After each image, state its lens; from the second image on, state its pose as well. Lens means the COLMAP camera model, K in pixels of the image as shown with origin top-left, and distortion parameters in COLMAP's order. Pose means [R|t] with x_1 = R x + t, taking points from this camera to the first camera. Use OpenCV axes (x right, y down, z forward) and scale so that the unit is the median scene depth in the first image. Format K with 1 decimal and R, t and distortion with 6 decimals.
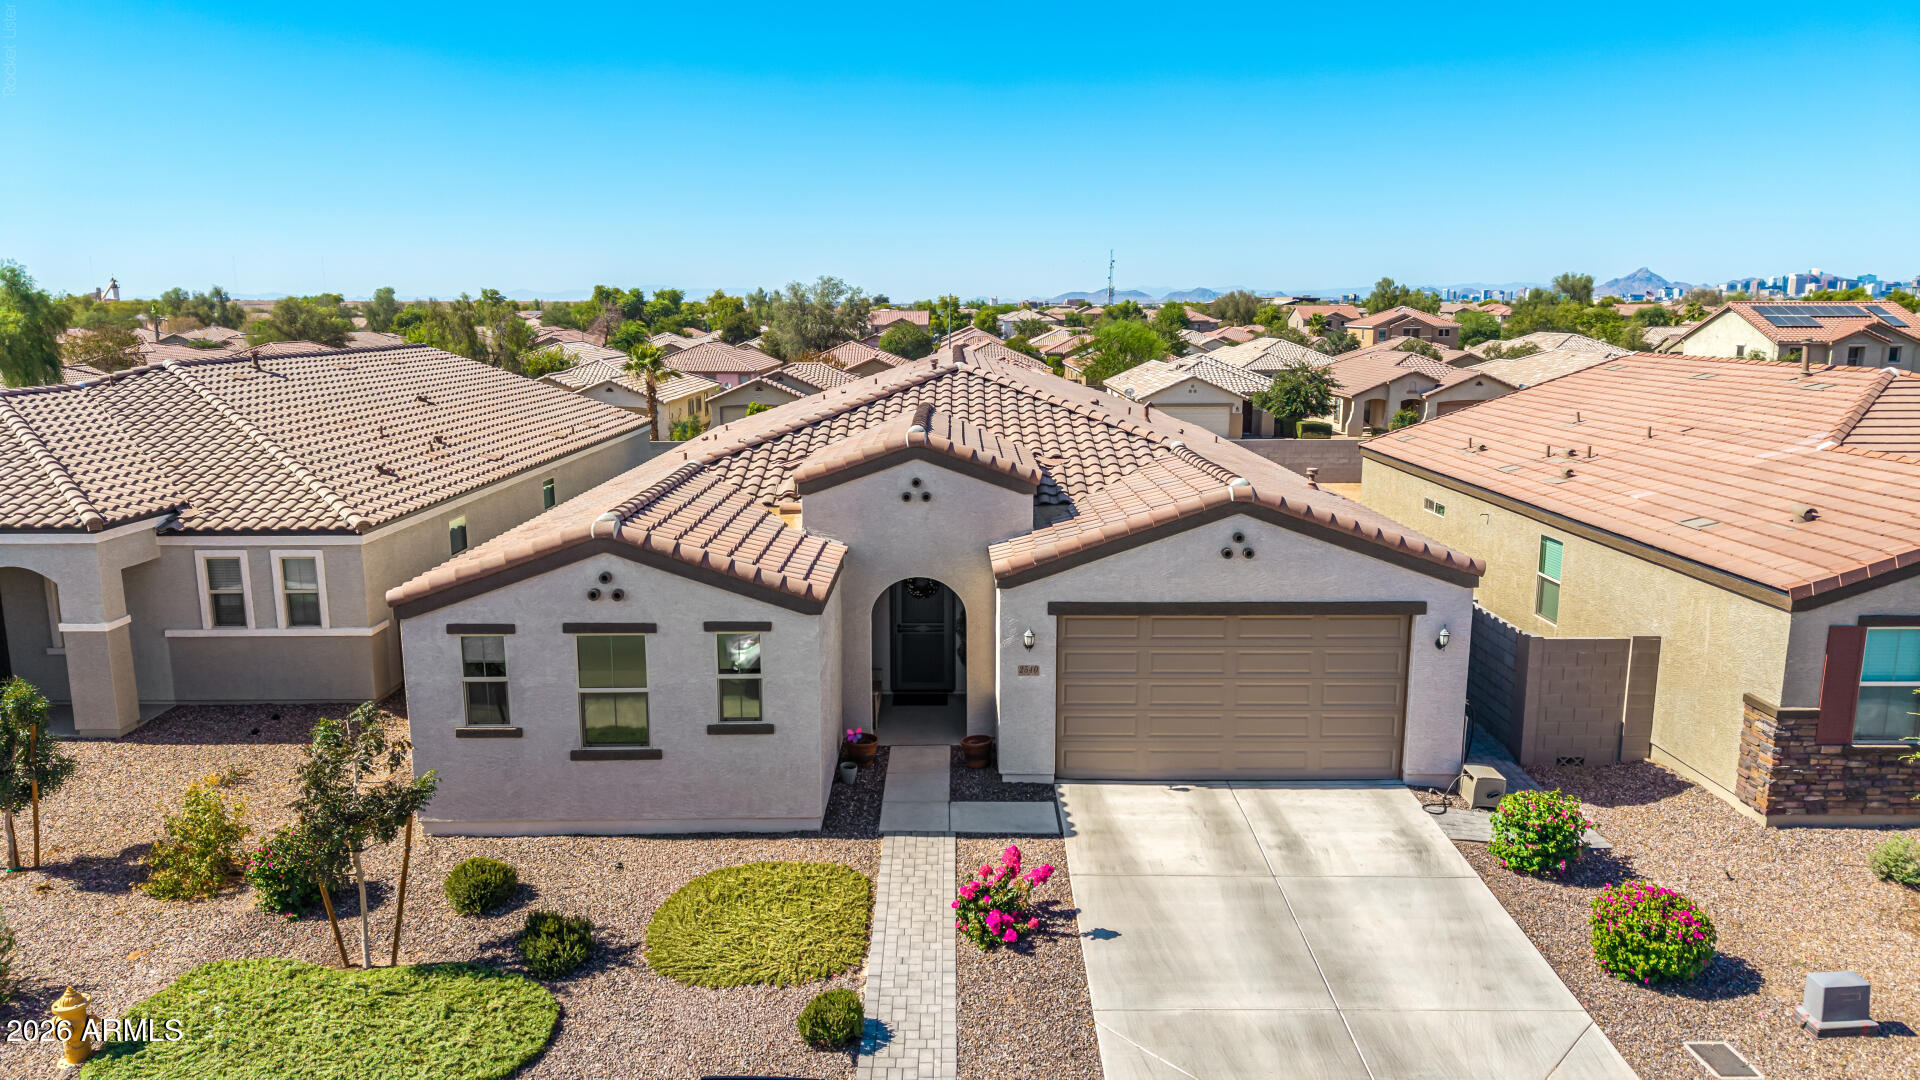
lens RADIAL K [[1283.7, 0, 956.5], [0, 1283.7, 543.6], [0, 0, 1]] dist [0.026249, -0.025110]
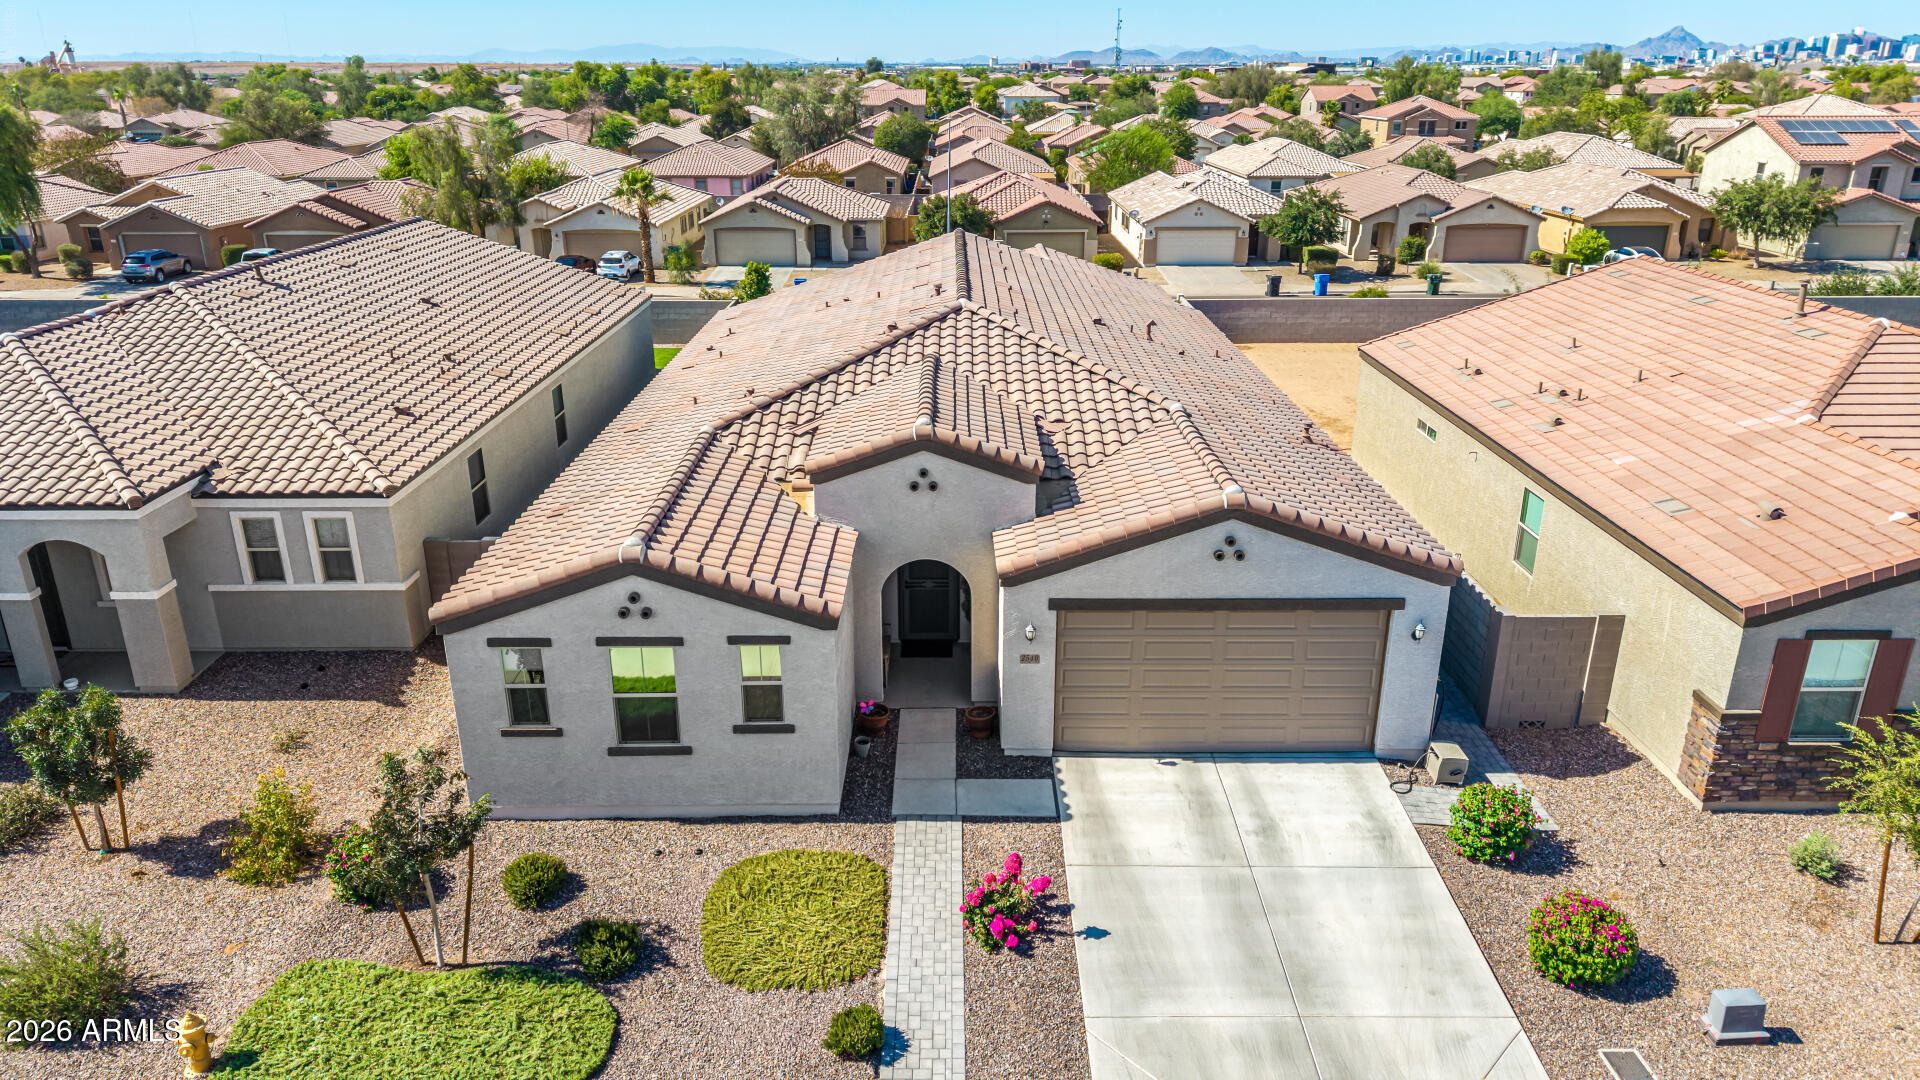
lens RADIAL K [[1283.7, 0, 956.0], [0, 1283.7, 546.4], [0, 0, 1]] dist [0.026249, -0.025110]
pose [[0.999999, 0.000260, 0.001423, -0.006884], [-0.000501, 0.985027, 0.172399, -0.179317], [-0.001357, -0.172400, 0.985026, -0.037253]]
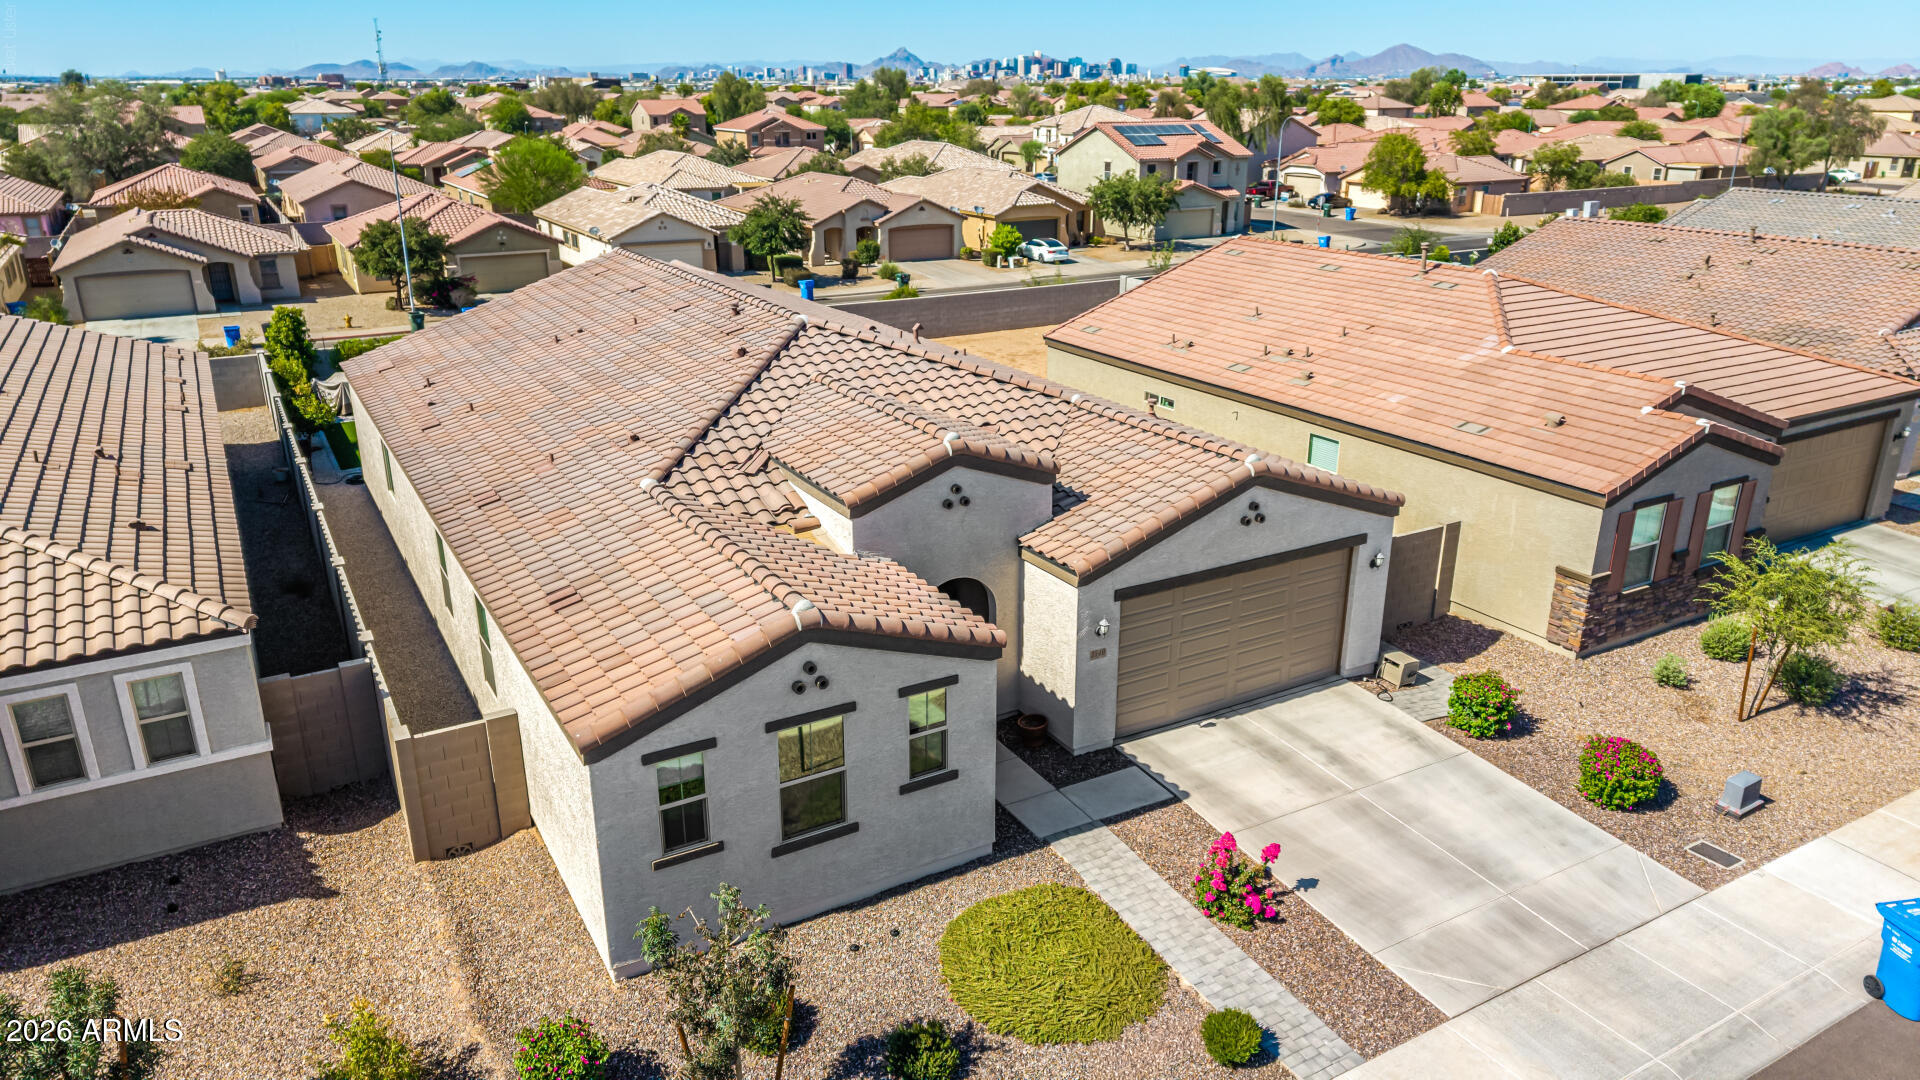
lens RADIAL K [[1283.7, 0, 959.6], [0, 1283.7, 551.5], [0, 0, 1]] dist [0.026249, -0.025110]
pose [[0.866708, -0.169200, 0.469242, -0.542058], [0.089325, 0.978153, 0.187717, -0.200522], [-0.490753, -0.120781, 0.862887, 0.136278]]
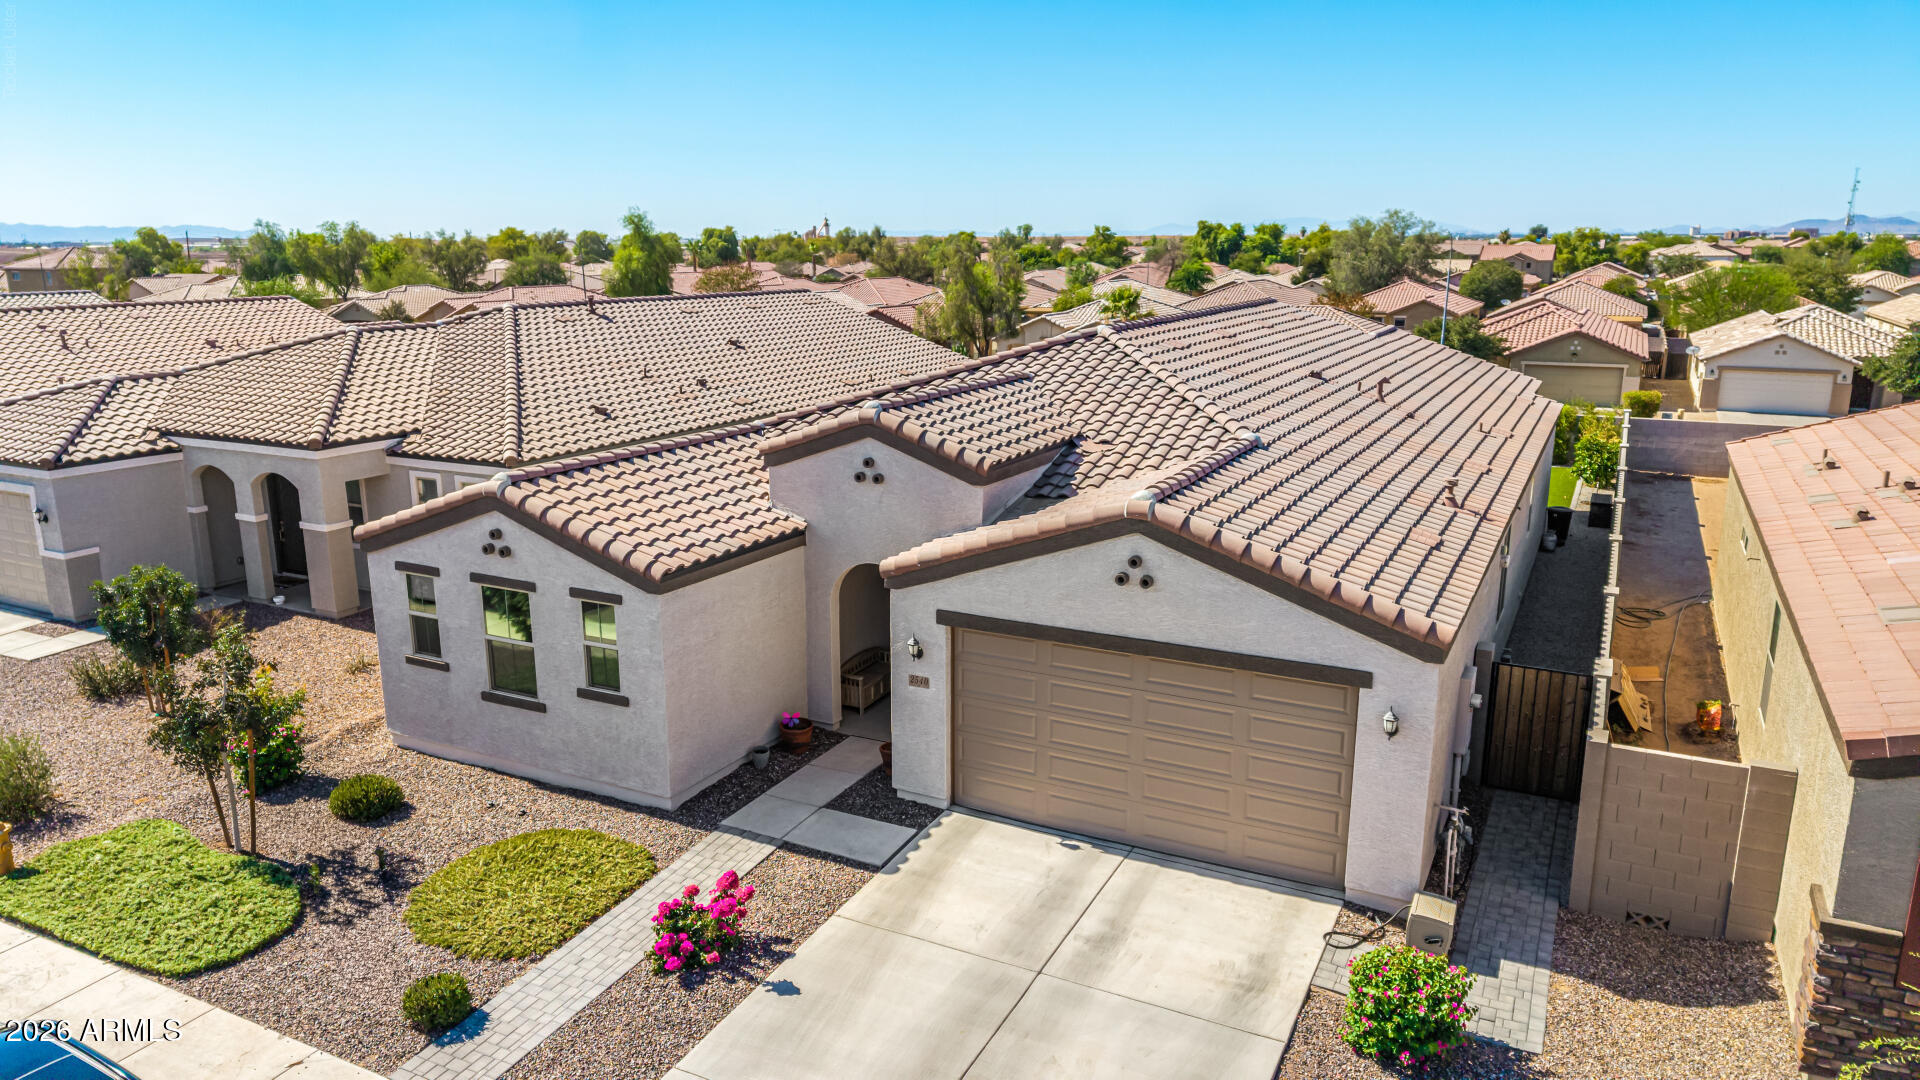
lens RADIAL K [[1283.7, 0, 955.6], [0, 1283.7, 548.9], [0, 0, 1]] dist [0.026249, -0.025110]
pose [[0.887277, 0.107065, -0.448639, 0.478910], [-0.082874, 0.993862, 0.073280, -0.062768], [0.453731, -0.027839, 0.890704, 0.211451]]
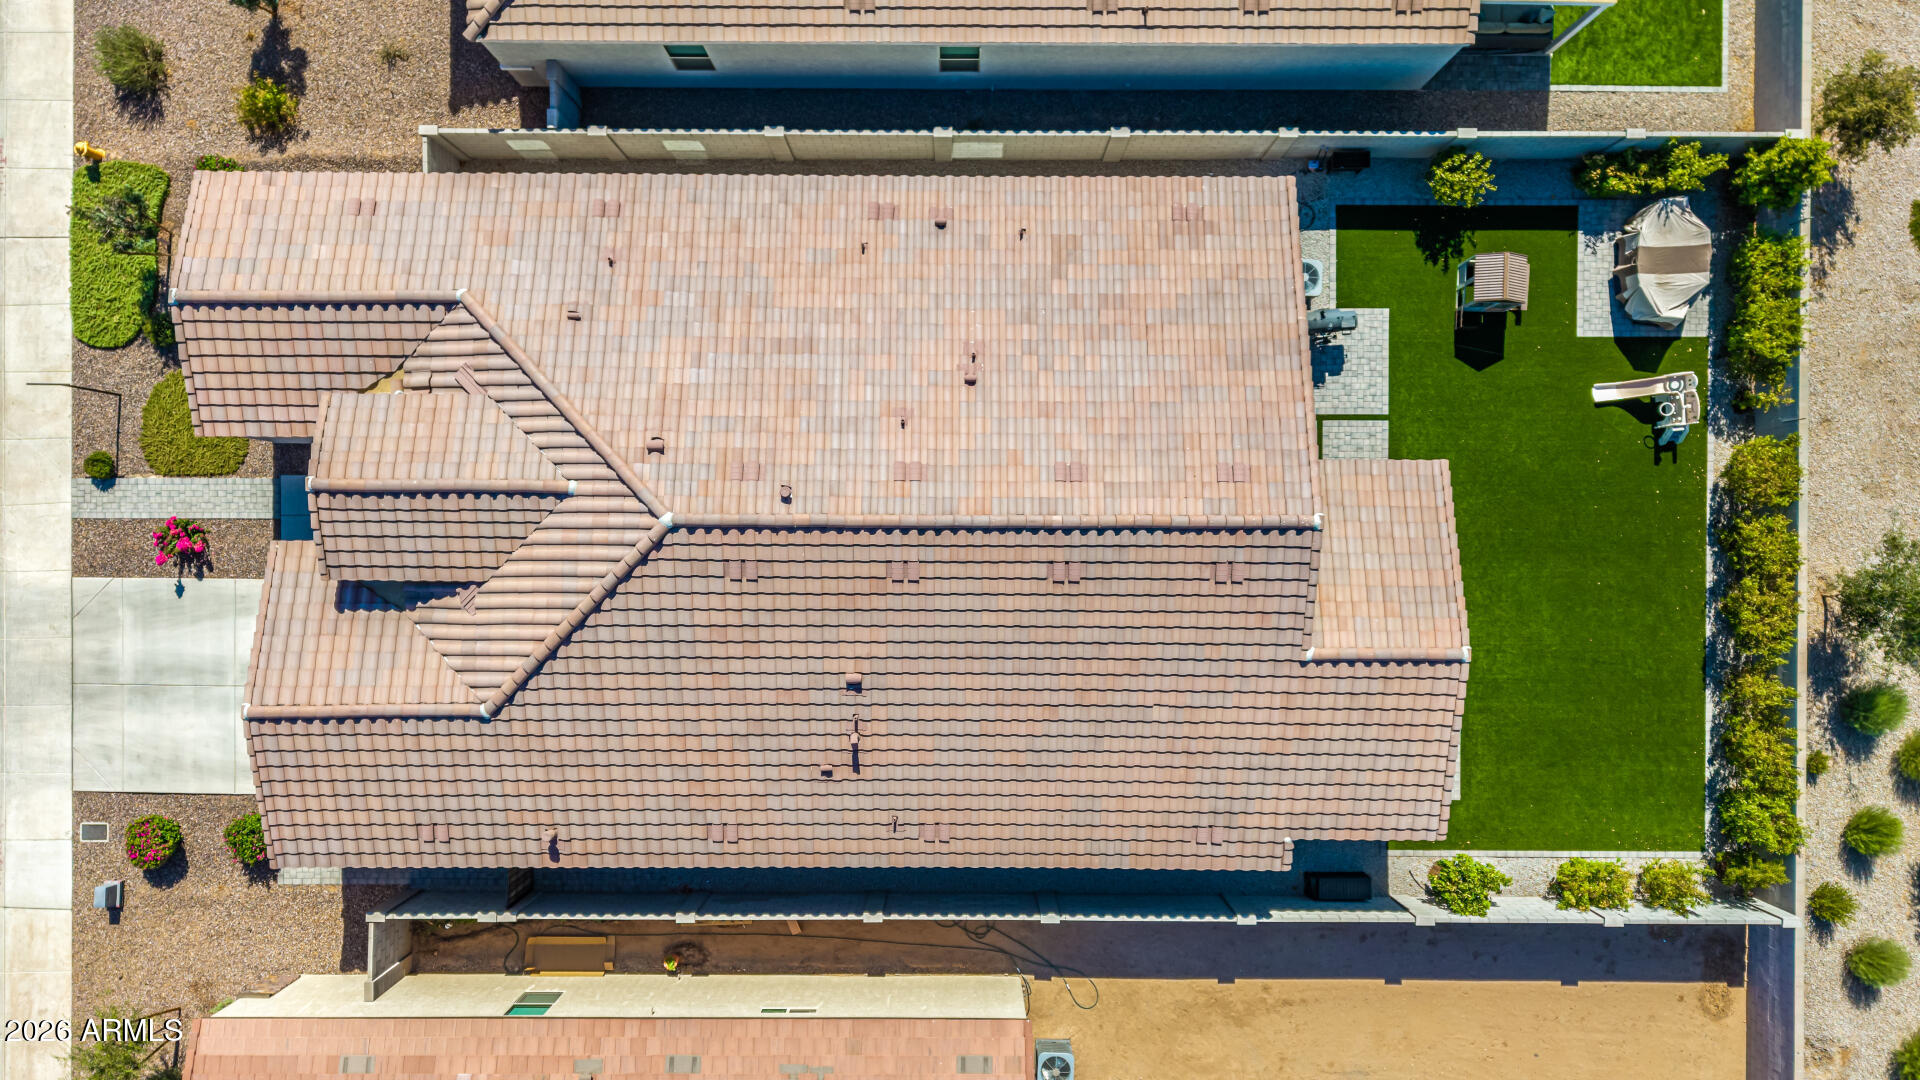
lens RADIAL K [[1283.7, 0, 957.3], [0, 1283.7, 551.4], [0, 0, 1]] dist [0.026249, -0.025110]
pose [[-0.004982, 0.999960, 0.007464, 0.024551], [-0.184153, -0.008254, 0.982863, -1.596612], [0.982885, 0.003522, 0.184187, 1.495472]]
